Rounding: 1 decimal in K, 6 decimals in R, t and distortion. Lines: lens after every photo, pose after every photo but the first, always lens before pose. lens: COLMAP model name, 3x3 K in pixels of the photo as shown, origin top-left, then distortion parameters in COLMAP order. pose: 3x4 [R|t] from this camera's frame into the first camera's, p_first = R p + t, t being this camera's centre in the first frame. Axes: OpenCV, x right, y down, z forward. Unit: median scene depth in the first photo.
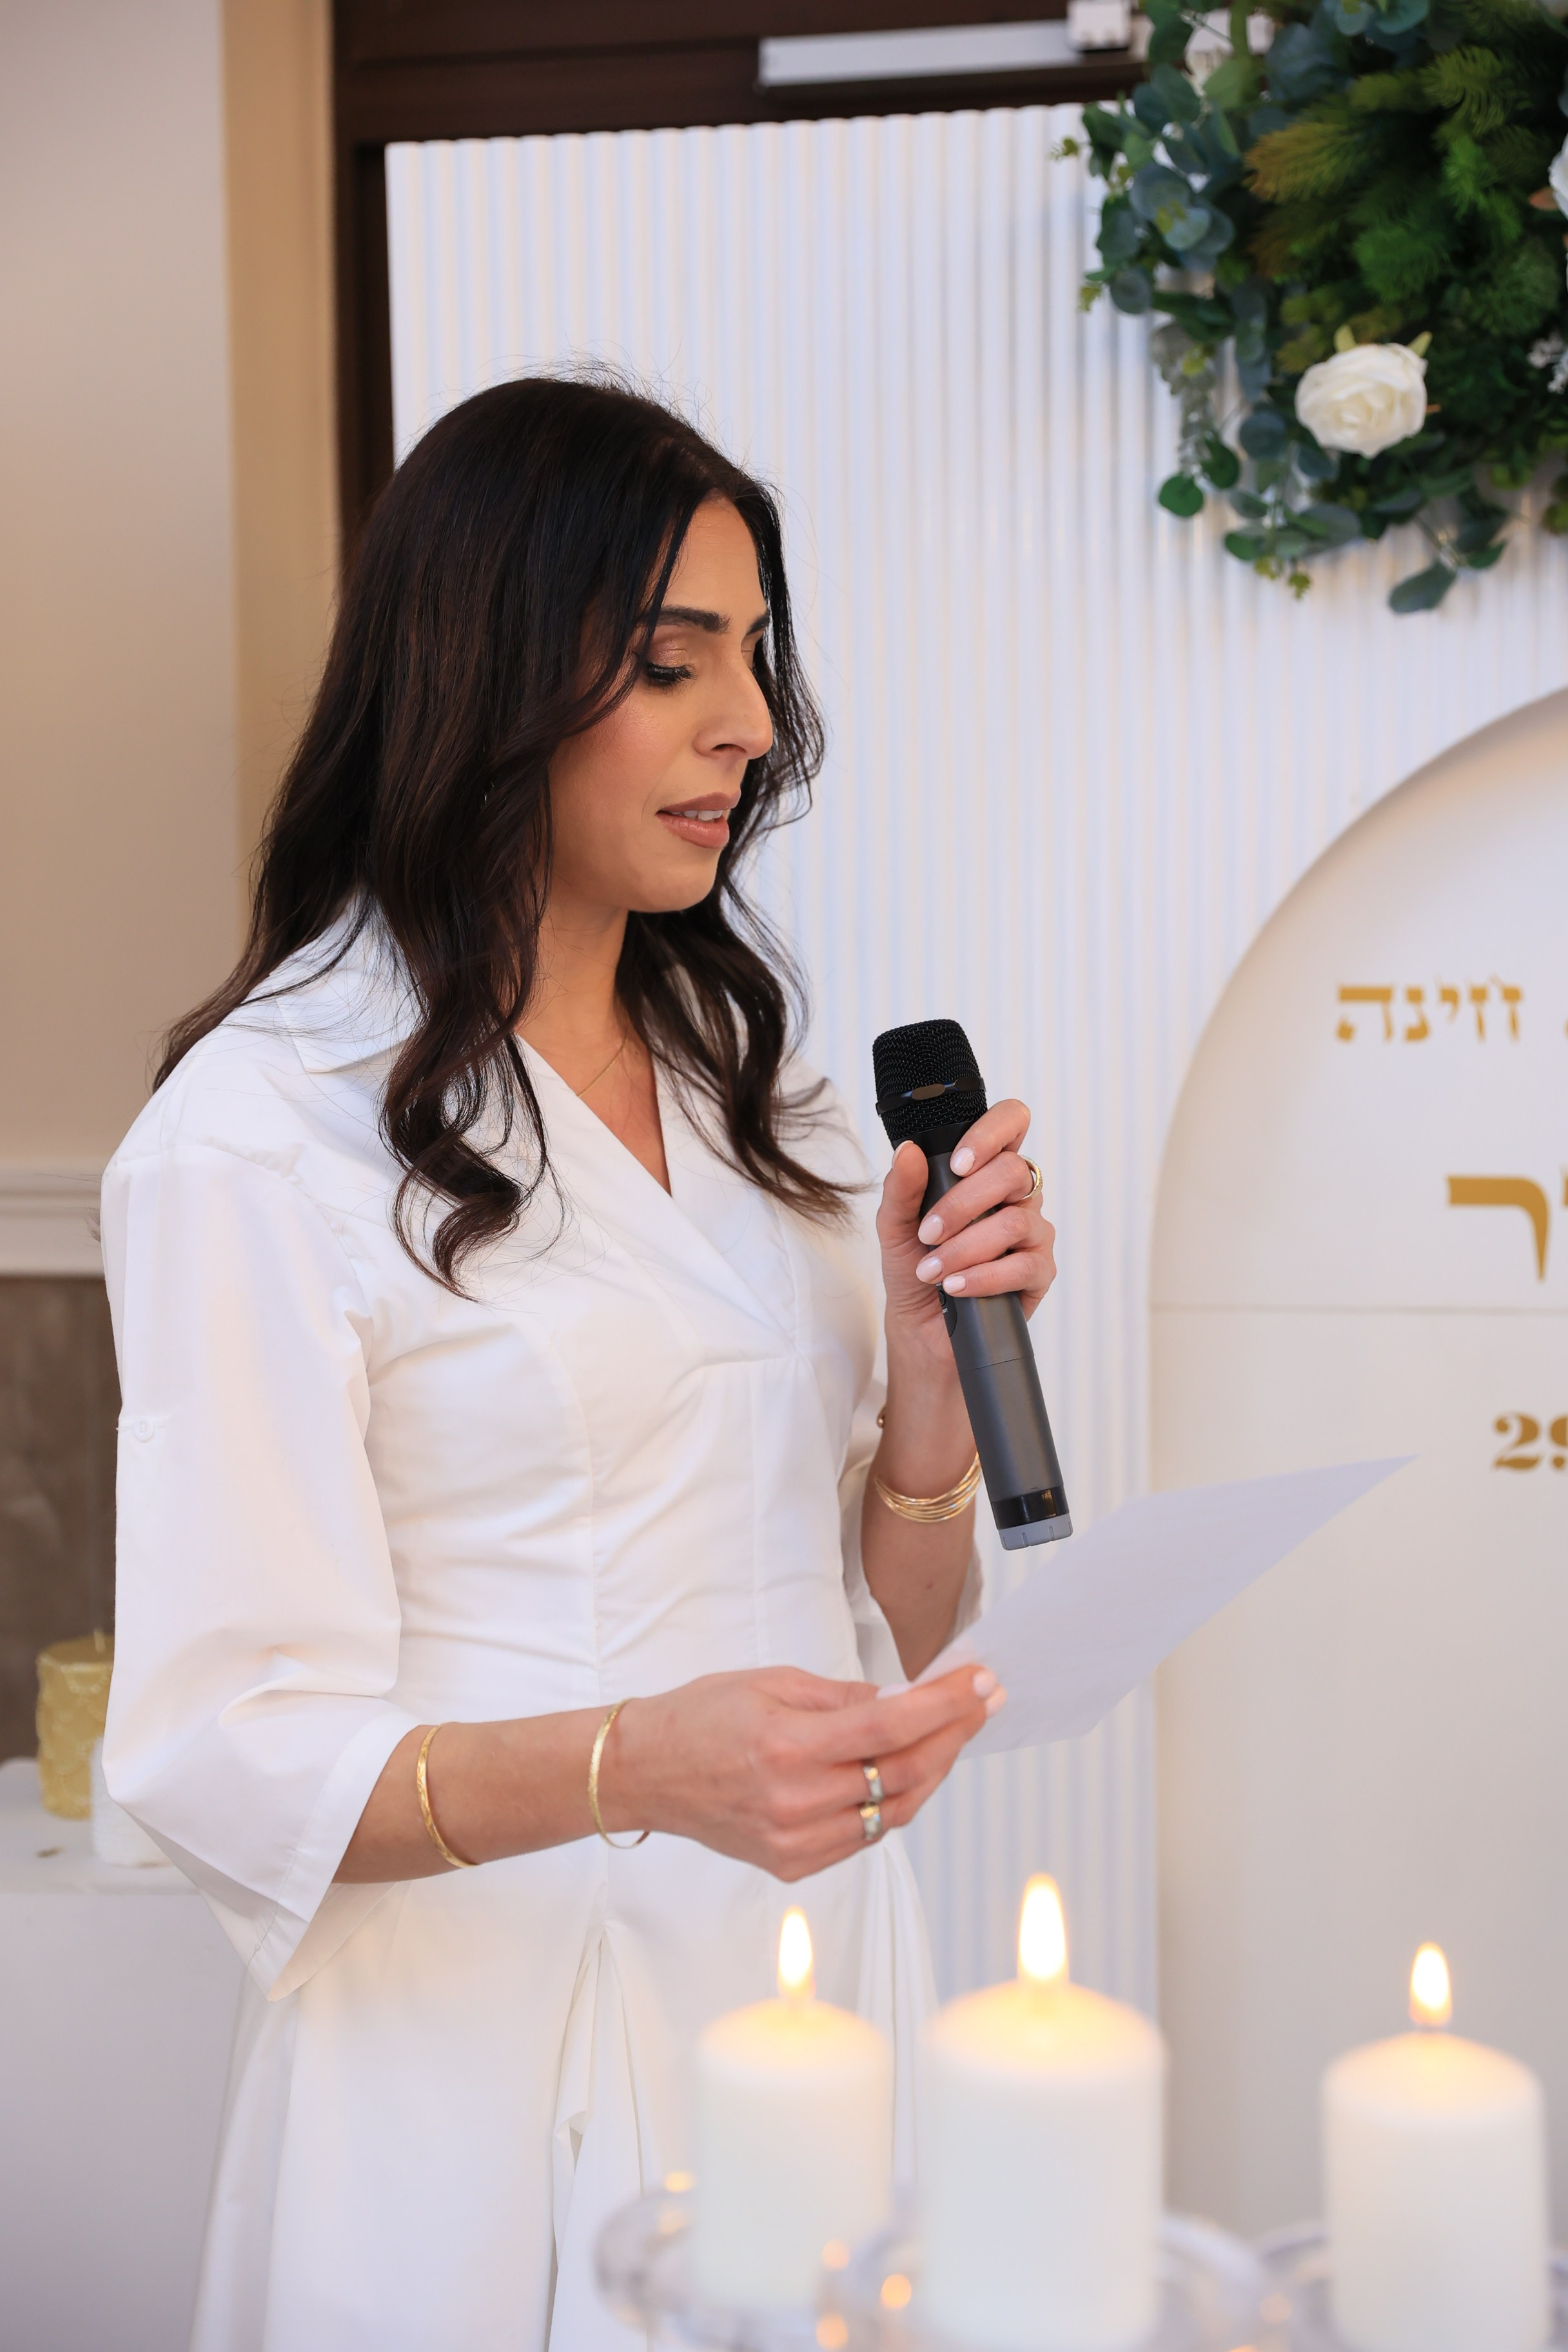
lens RADIAL K [[3135.3, 0, 784.0], [0, 3135.3, 1176.0], [0, 0, 1]] dist [0.092603, 0.003599]
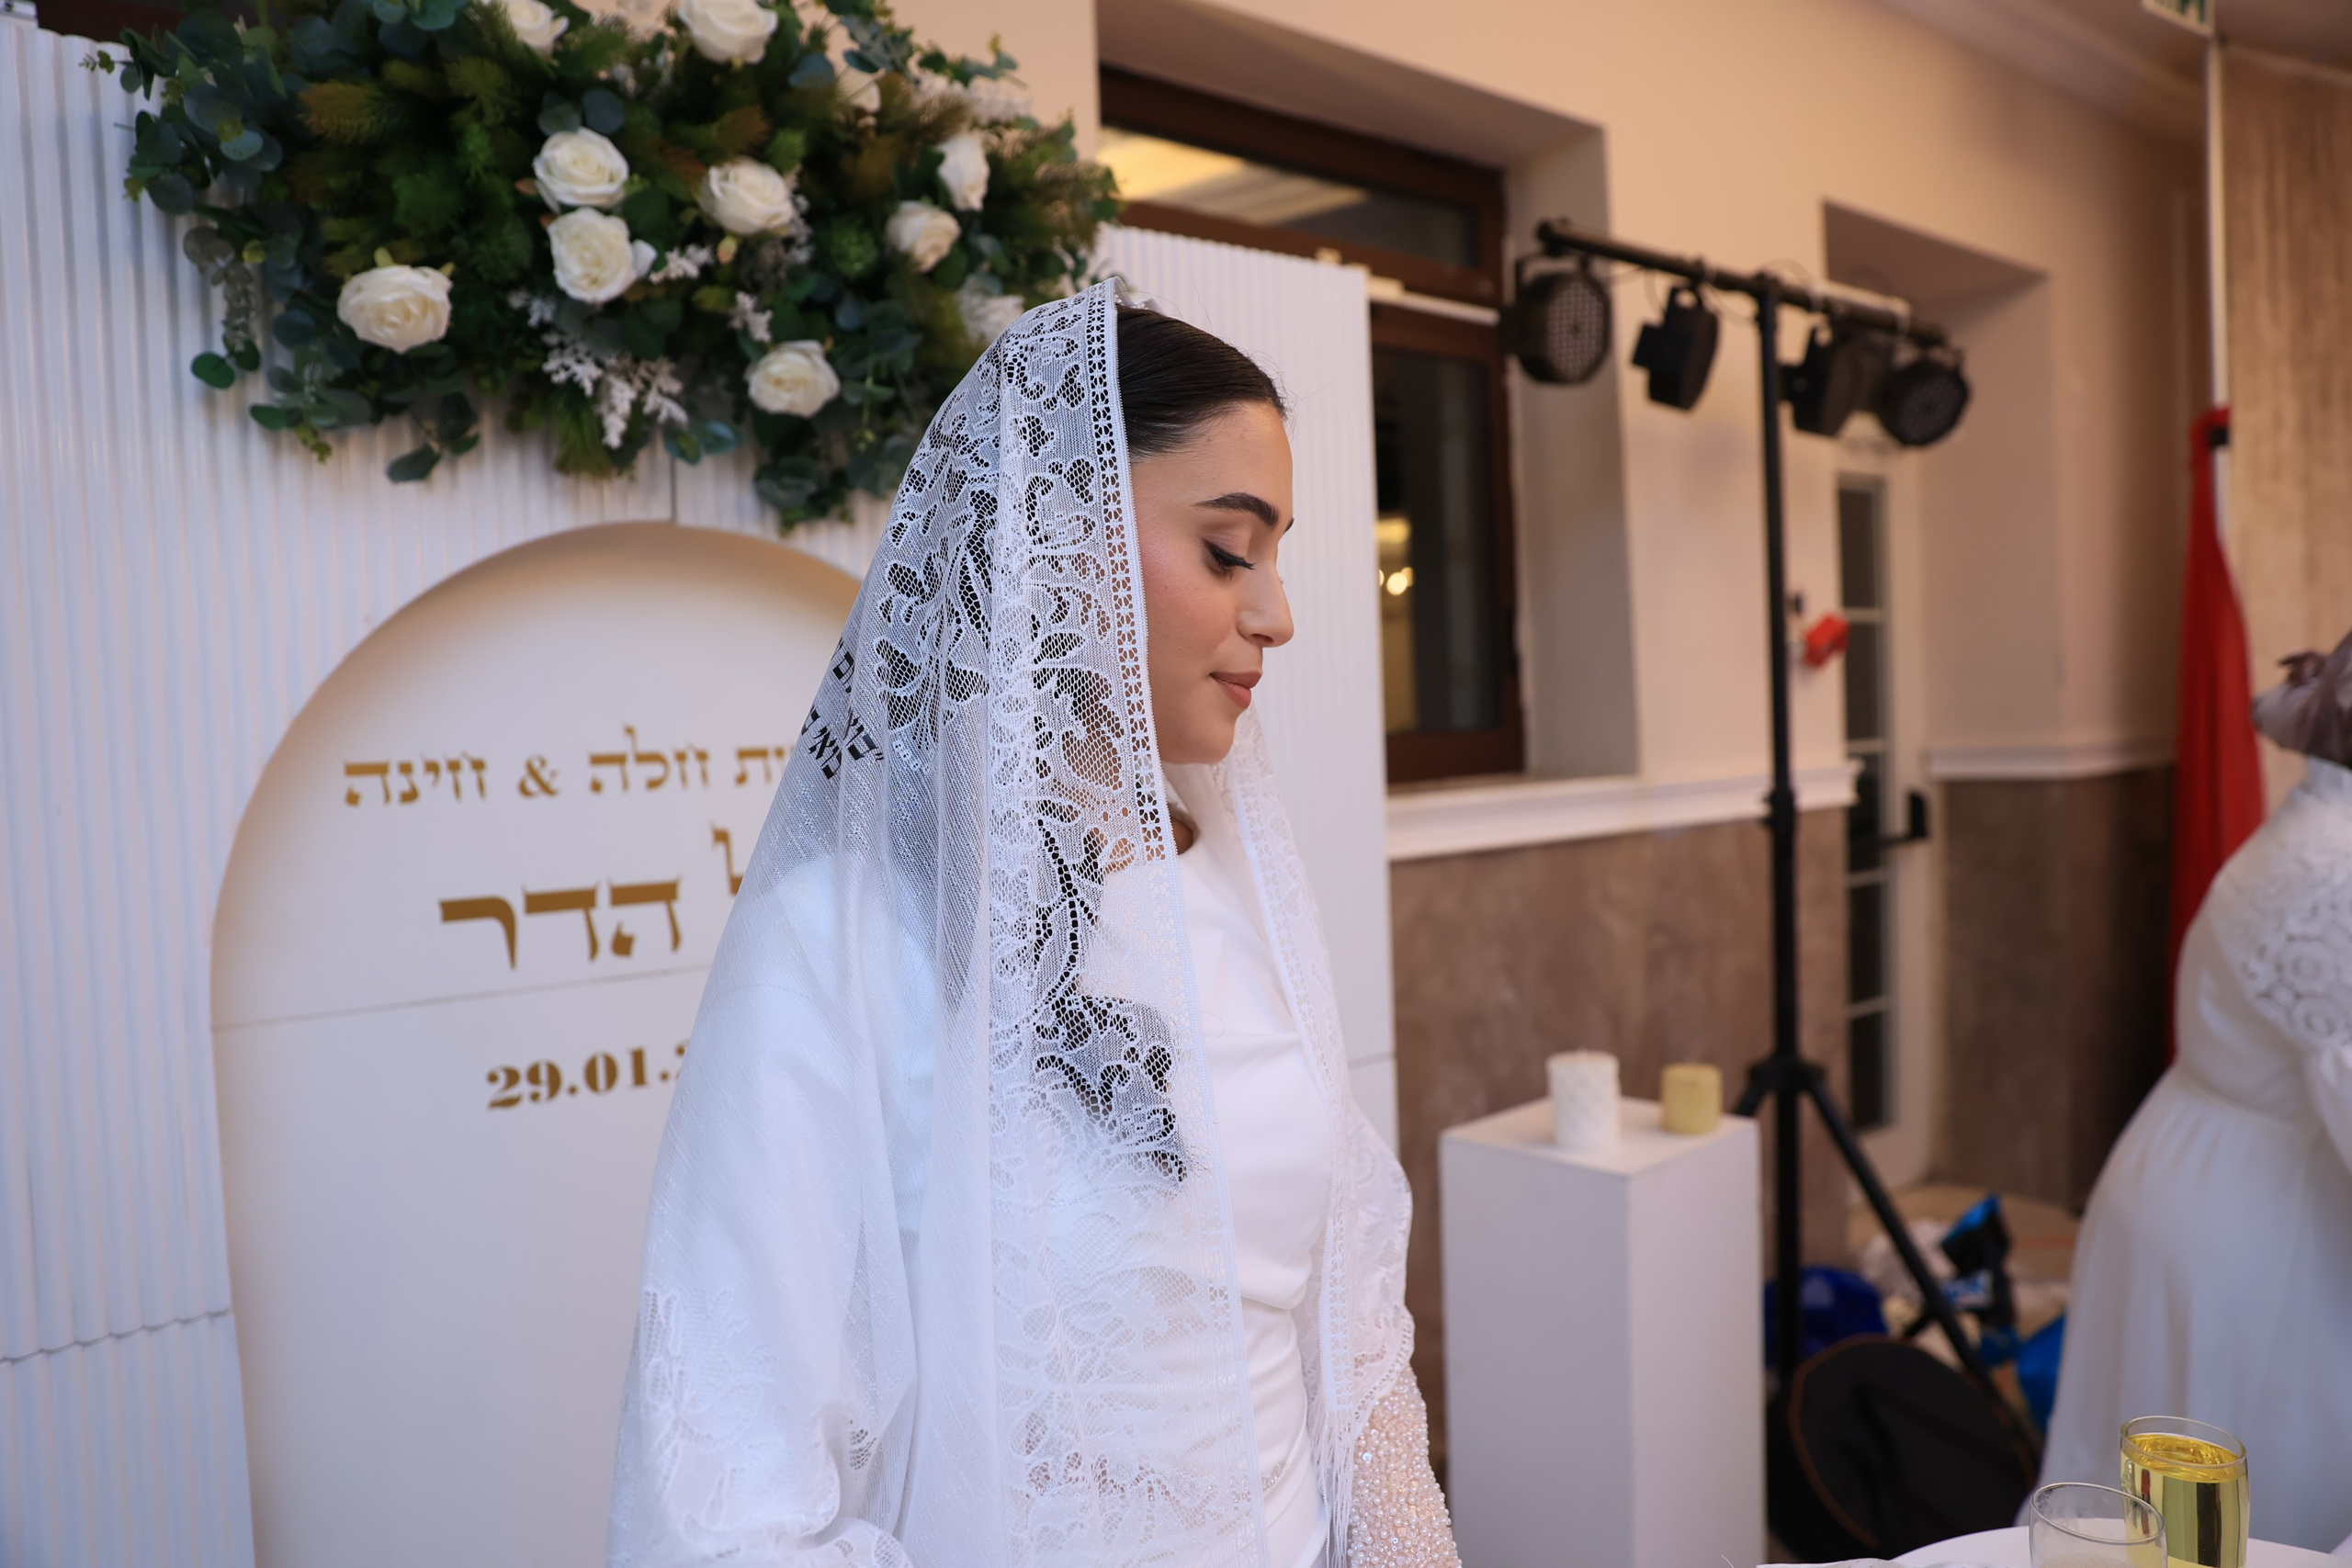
lens RADIAL K [[1572.7, 0, 1168.5], [0, 1572.7, 769.6], [0, 0, 1]] dist [-0.103534, 0.075106]
pose [[0.679621, -0.043475, 0.732274, -0.064881], [0.078847, 0.996788, -0.013998, -0.024502], [-0.729314, 0.067251, 0.680866, 0.351287]]
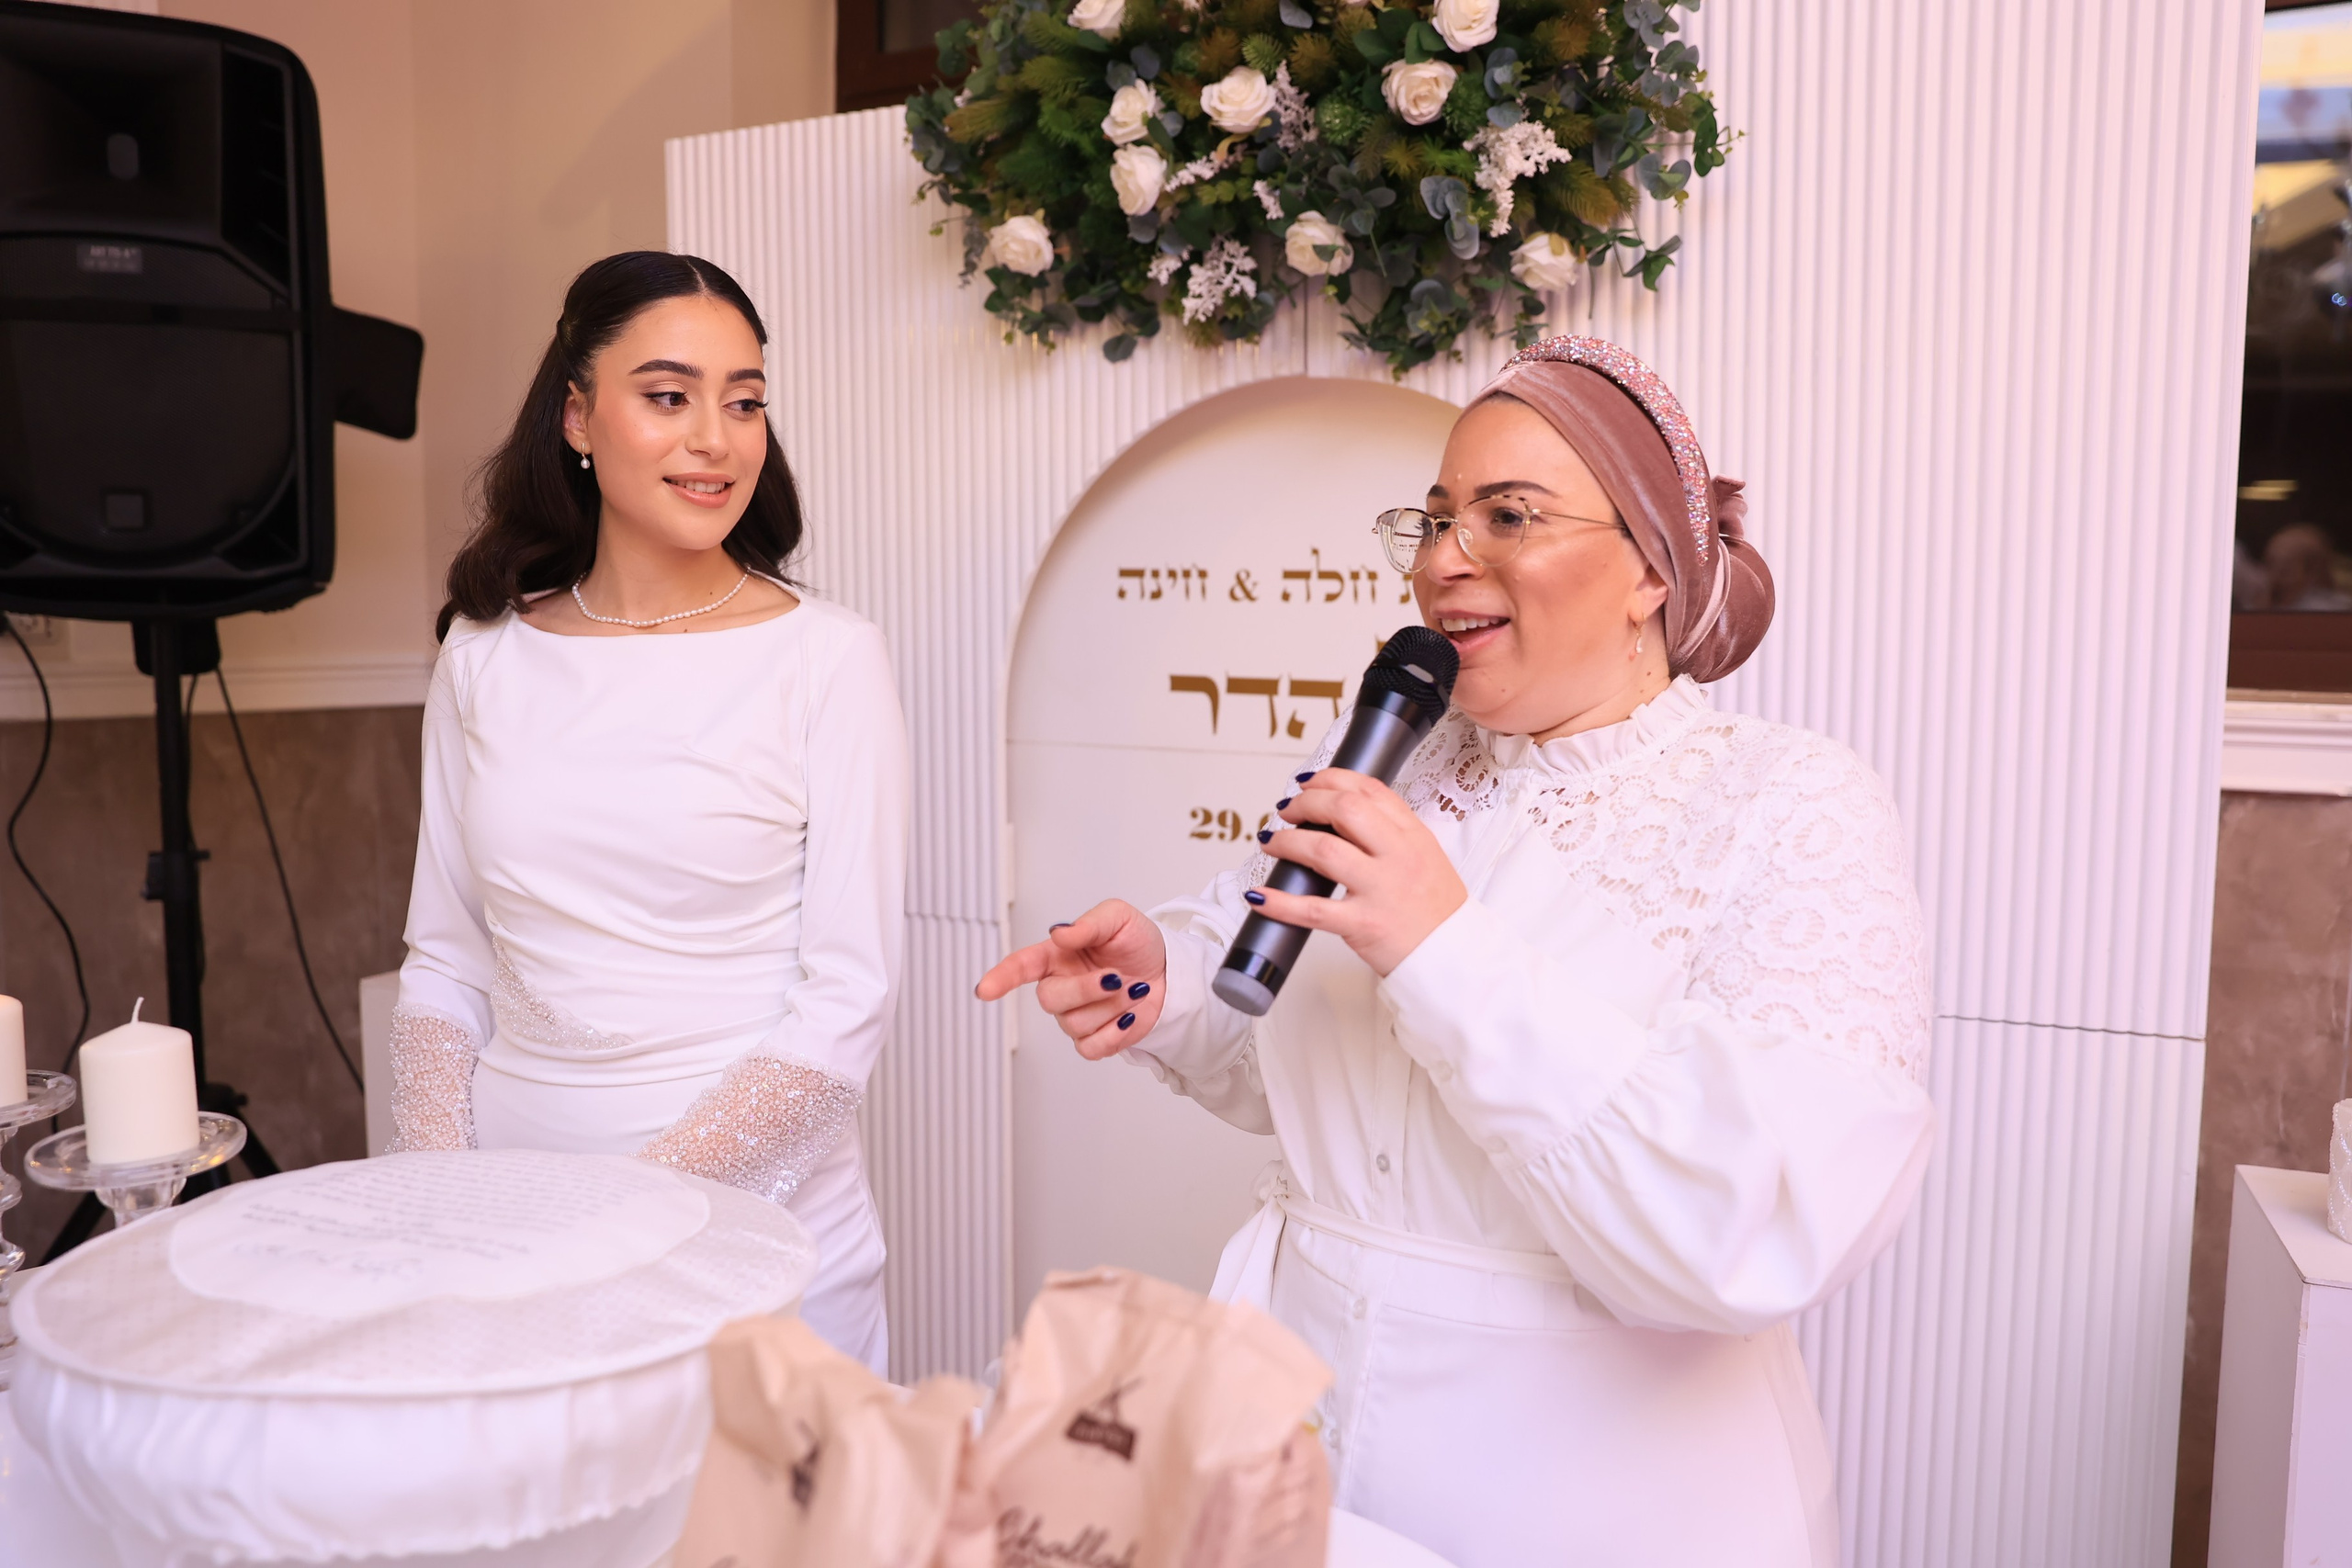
lens RADIAL K [[1752.7, 0, 1182.8], [0, 1752.7, 776.7], [0, 0, 1]] dist [-0.093694, 0.091174]
pose [[0.962455, 0.042792, -0.268048, 0.540823], [-0.031707, 0.998459, 0.045549, 0.013781], [0.269584, -0.035340, 0.962328, 0.039032]]
